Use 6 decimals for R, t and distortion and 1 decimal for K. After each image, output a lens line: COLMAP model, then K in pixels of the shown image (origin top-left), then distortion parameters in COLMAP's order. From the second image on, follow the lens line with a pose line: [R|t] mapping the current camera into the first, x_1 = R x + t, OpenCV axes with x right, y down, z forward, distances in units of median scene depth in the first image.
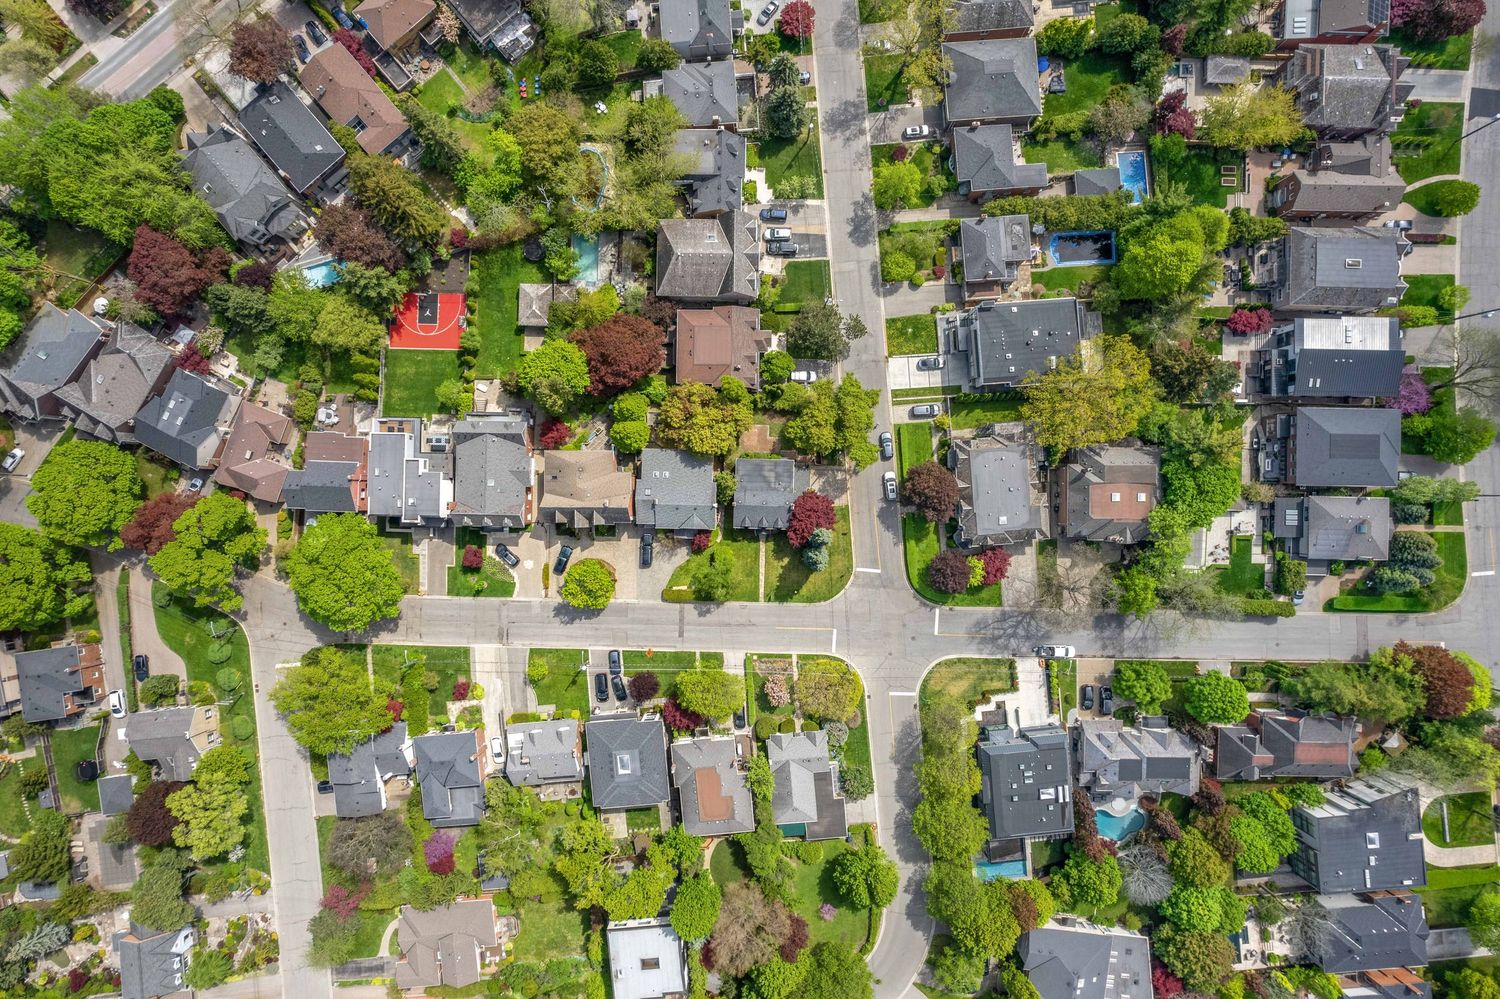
lens RADIAL K [[955.1, 0, 748.8], [0, 955.1, 501.4], [0, 0, 1]] dist [-0.038034, 0.001036]
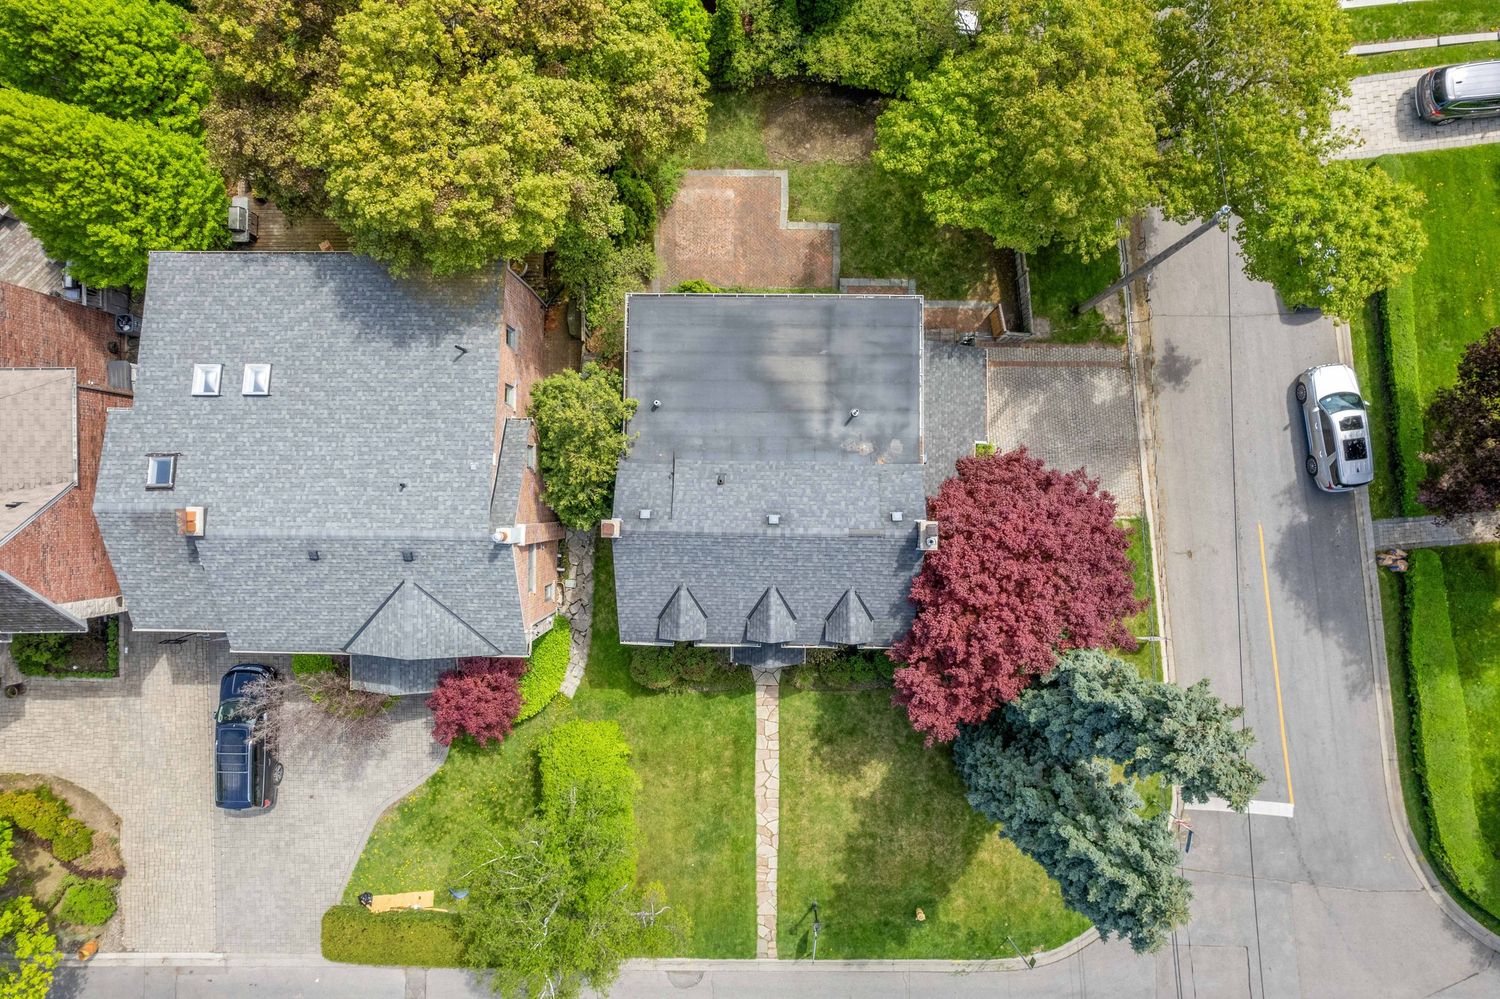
lens RADIAL K [[955.1, 0, 751.9], [0, 955.1, 503.5], [0, 0, 1]] dist [-0.038034, 0.001036]
pose [[0.999830, -0.017938, 0.004311, 0.010649], [0.017936, 0.999839, 0.000652, -0.001445], [-0.004322, -0.000574, 0.999990, 0.780726]]
